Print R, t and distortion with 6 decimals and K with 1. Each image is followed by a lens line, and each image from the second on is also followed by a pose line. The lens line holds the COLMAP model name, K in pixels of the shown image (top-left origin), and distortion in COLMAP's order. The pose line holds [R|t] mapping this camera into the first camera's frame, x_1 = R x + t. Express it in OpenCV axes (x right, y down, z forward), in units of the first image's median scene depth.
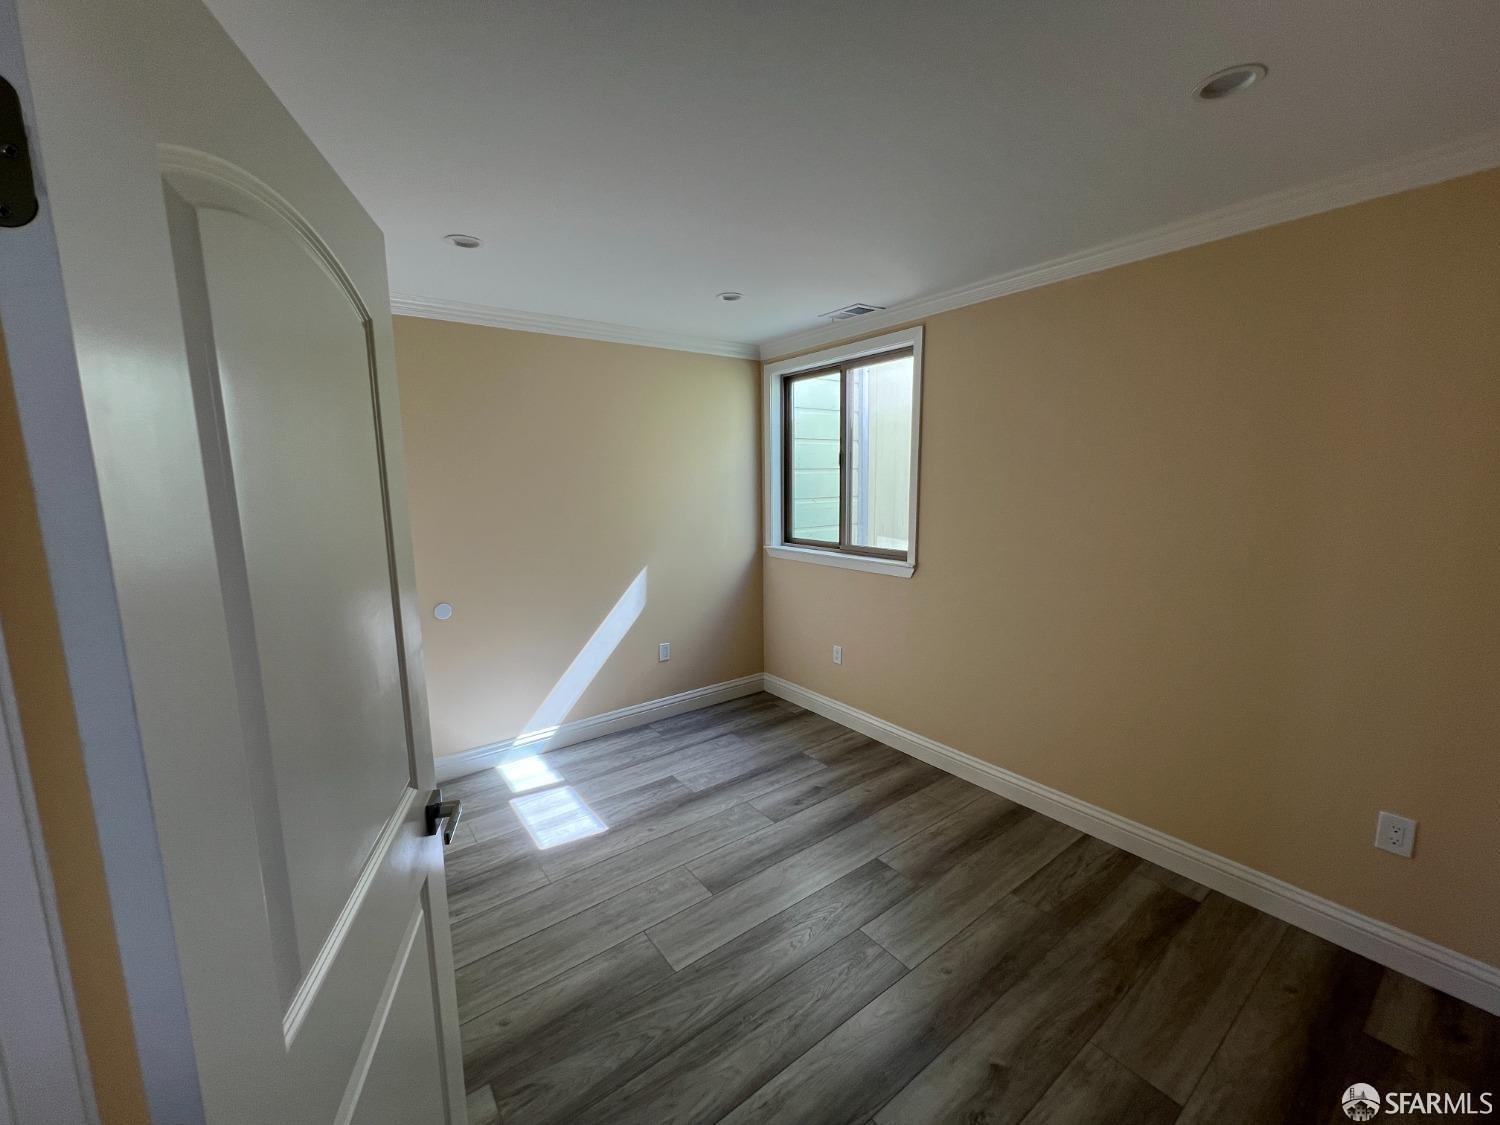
lens RADIAL K [[601.8, 0, 746.4], [0, 601.8, 553.5], [0, 0, 1]] dist [-0.001449, 0.000406]
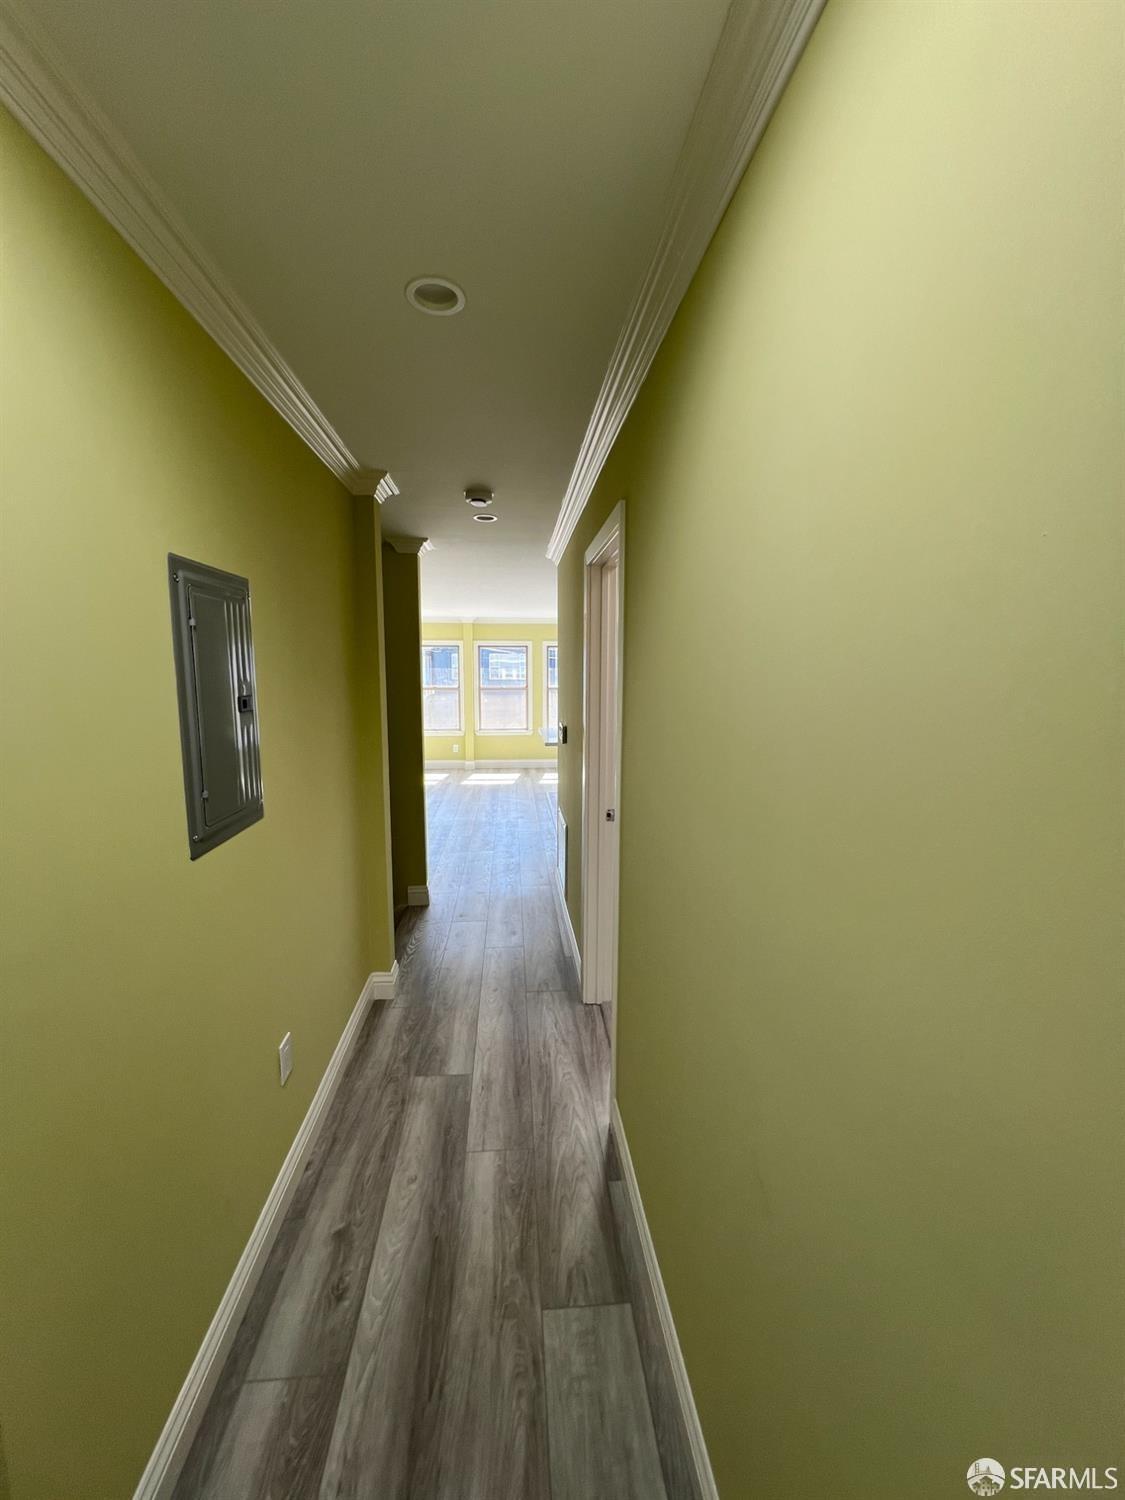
lens RADIAL K [[601.8, 0, 558.2], [0, 601.8, 760.7], [0, 0, 1]] dist [-0.001449, 0.000406]
pose [[0.528282, -0.102731, 0.842831, -0.182024], [0.089262, 0.993872, 0.065192, -0.008271], [-0.844364, 0.040793, 0.534215, 0.069457]]
